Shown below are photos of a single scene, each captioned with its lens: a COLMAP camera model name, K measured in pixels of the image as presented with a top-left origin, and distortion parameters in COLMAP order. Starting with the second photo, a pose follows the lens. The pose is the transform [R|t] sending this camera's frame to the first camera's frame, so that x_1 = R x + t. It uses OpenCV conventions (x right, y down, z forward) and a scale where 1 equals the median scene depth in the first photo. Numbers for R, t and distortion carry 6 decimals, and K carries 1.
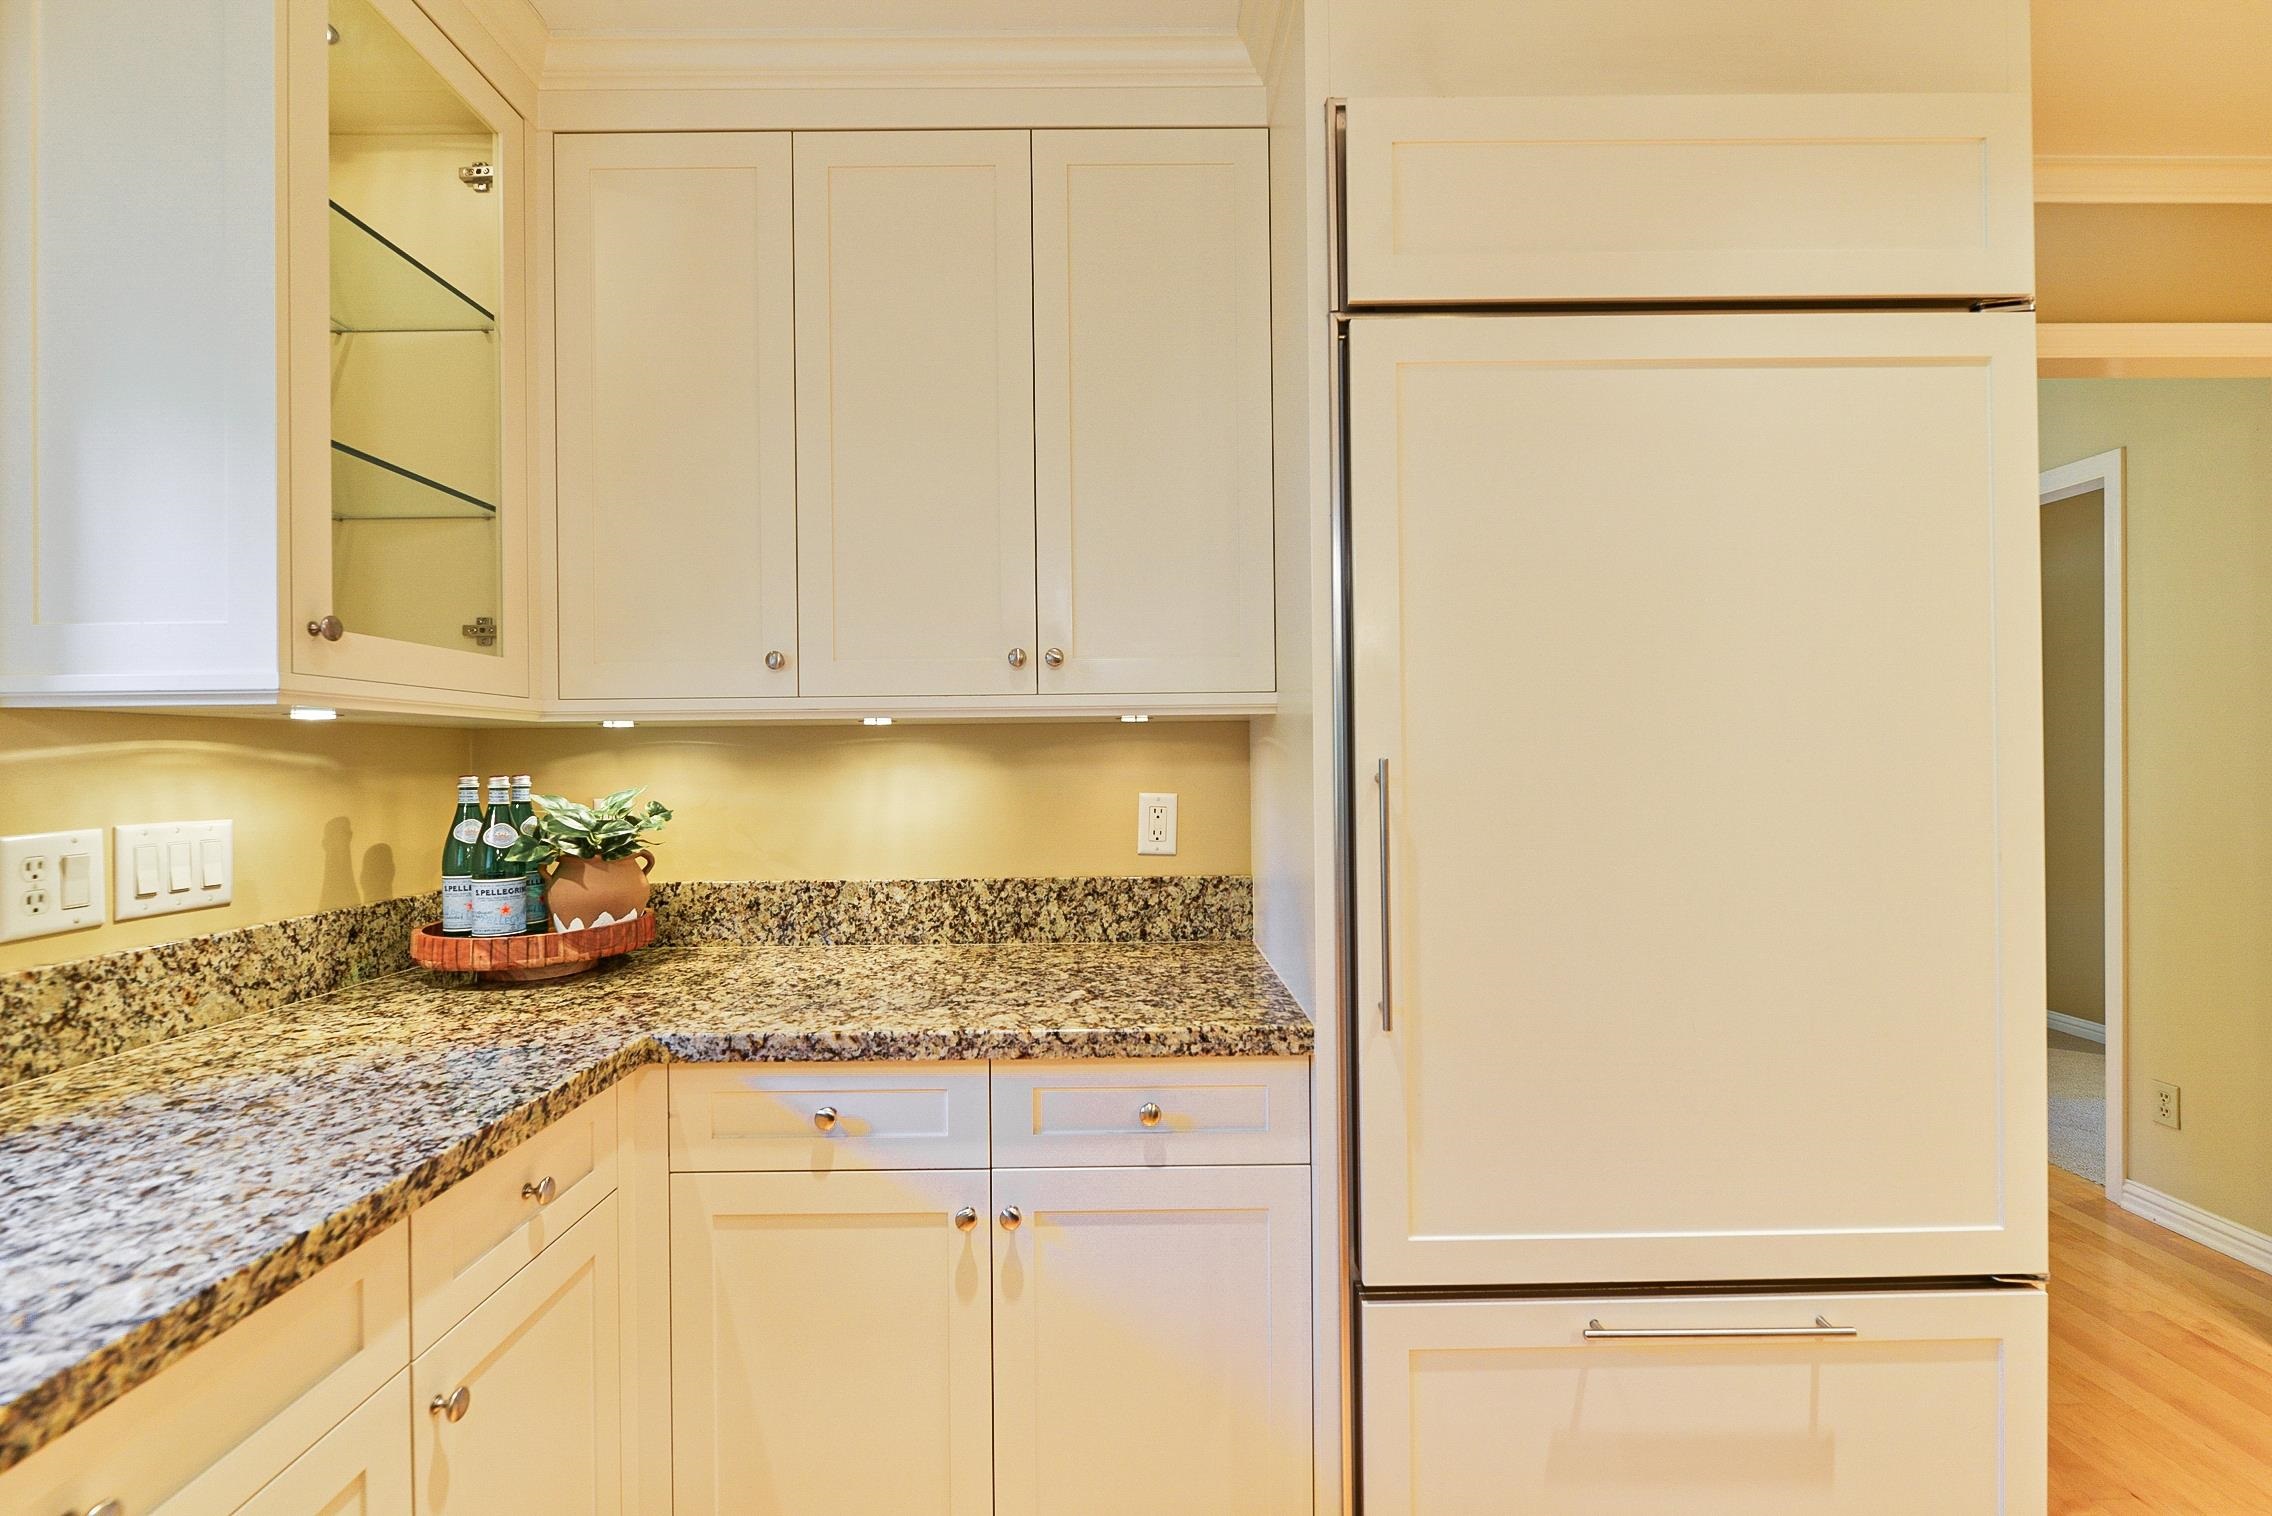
lens RADIAL K [[1004.5, 0, 1130.6], [0, 1004.5, 758.1], [0, 0, 1]] dist [-0.000511, -0.000762]
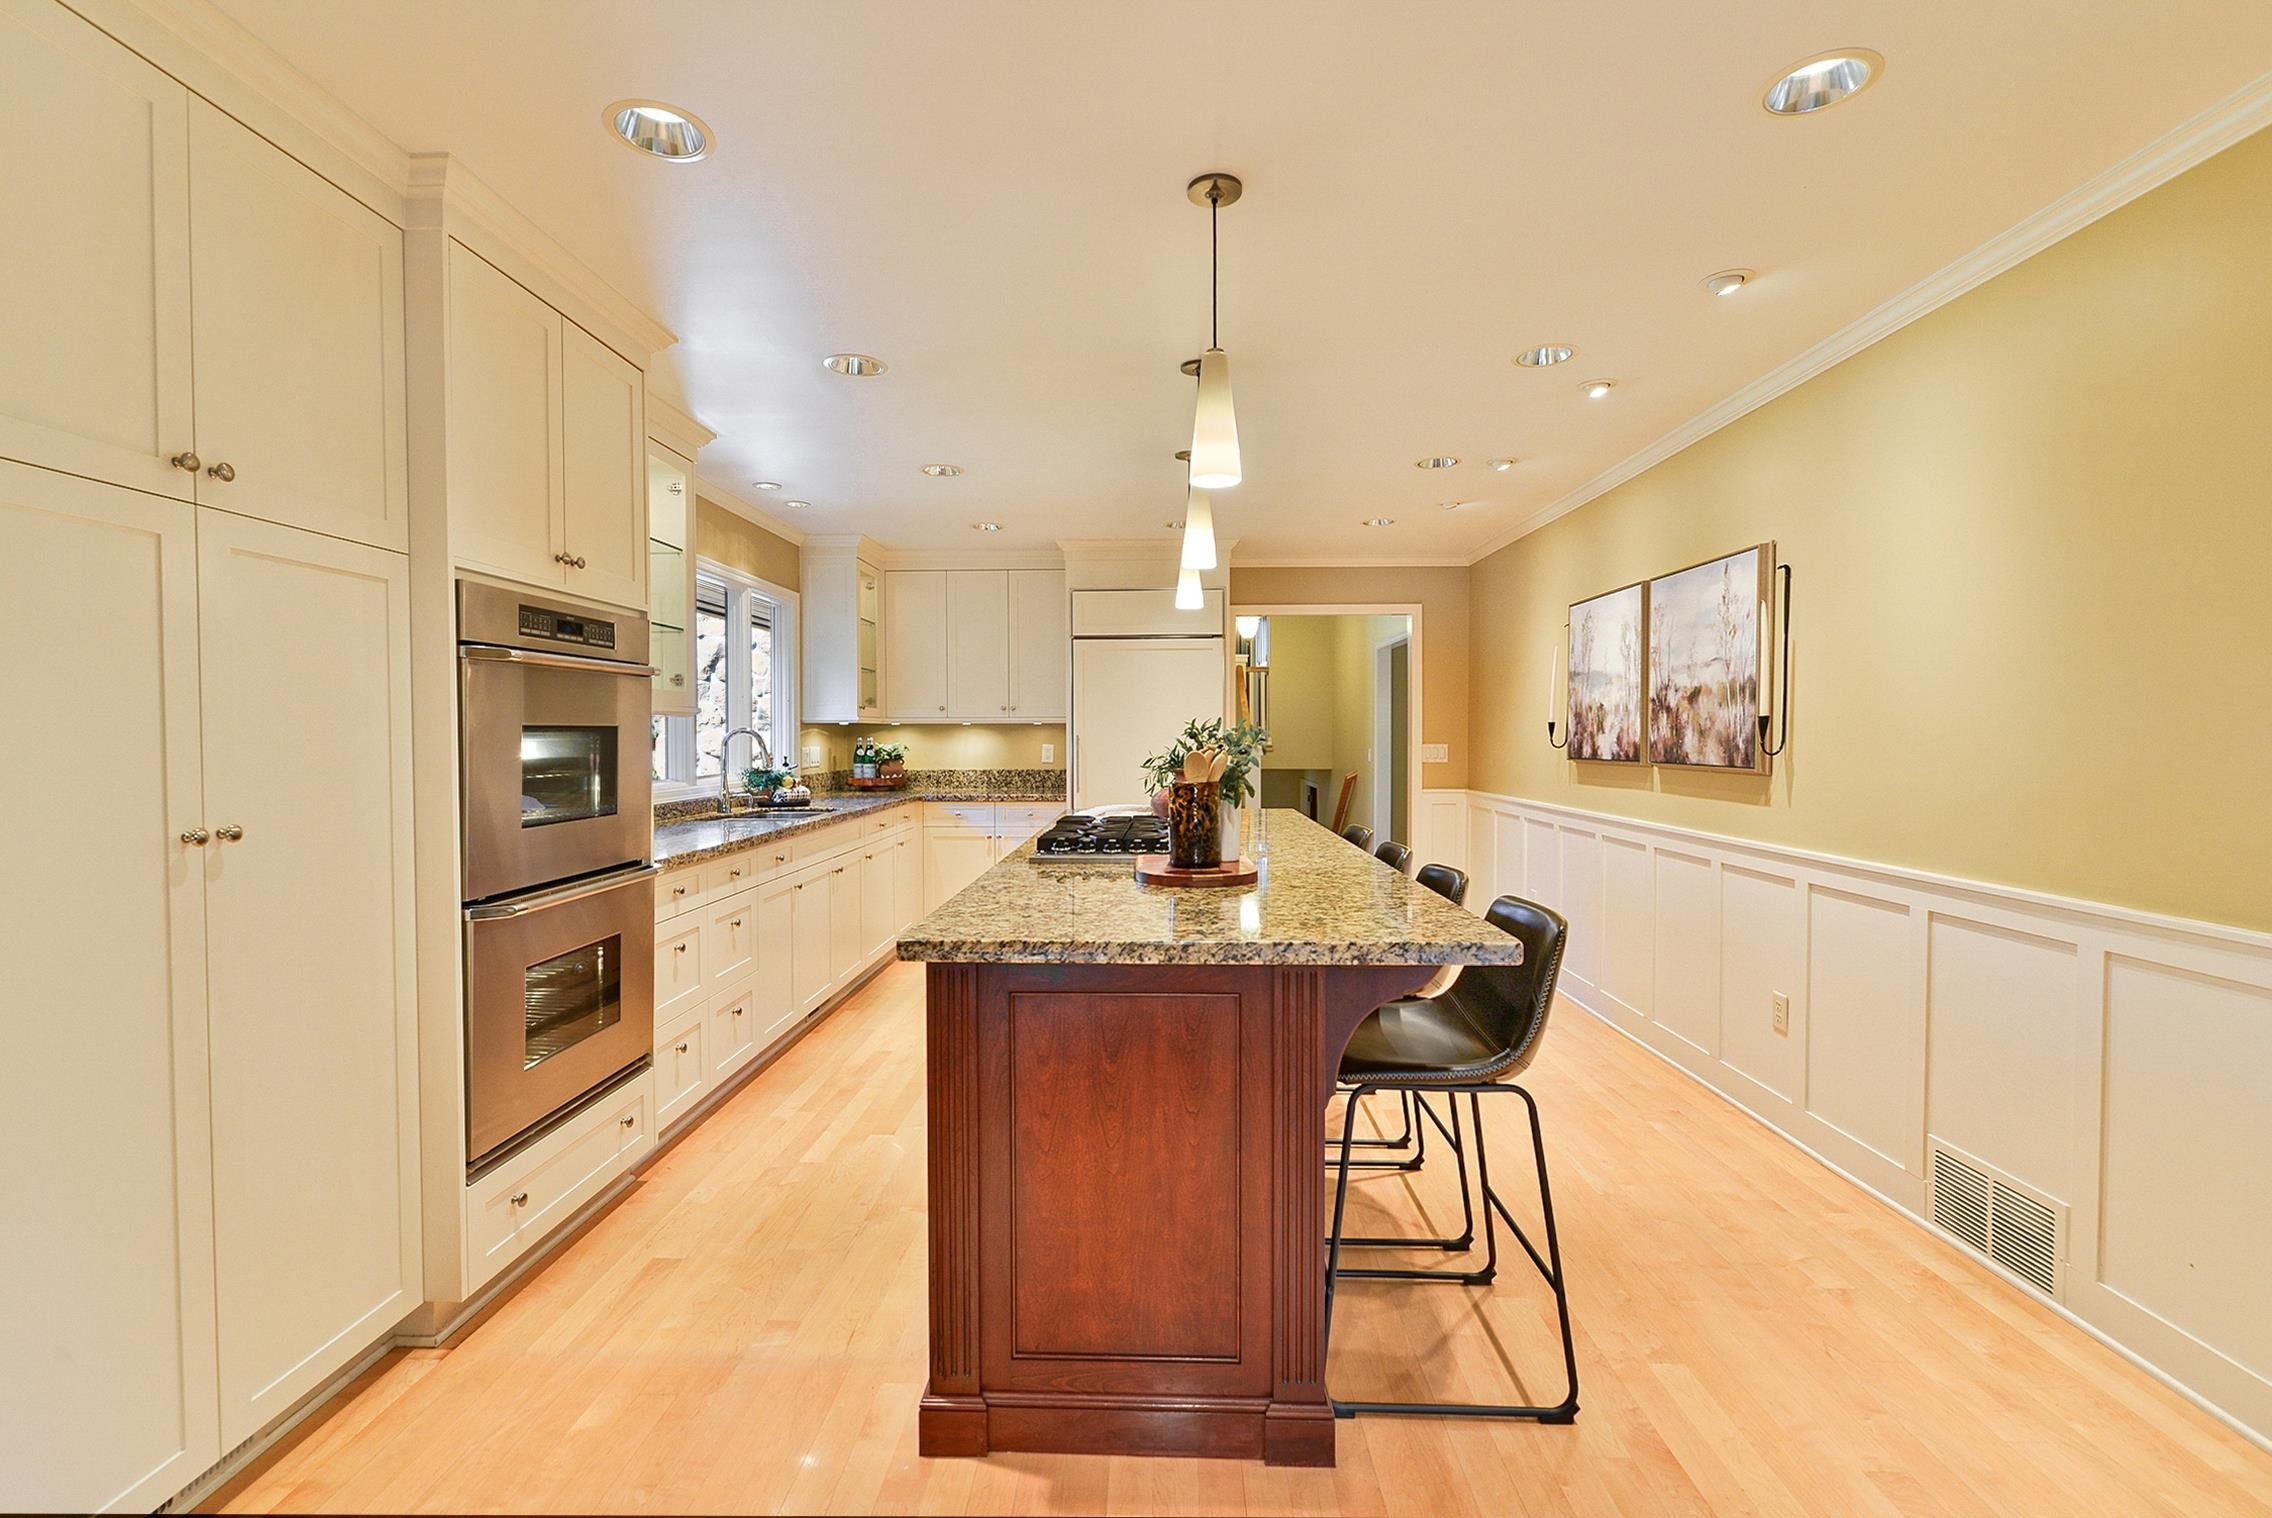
lens RADIAL K [[1004.5, 0, 1130.2], [0, 1004.5, 763.9], [0, 0, 1]] dist [-0.000511, -0.000762]
pose [[0.999244, 0.010251, -0.037489, 0.503442], [-0.009043, 0.999439, 0.032254, -0.013736], [0.037798, -0.031891, 0.998776, -2.757041]]
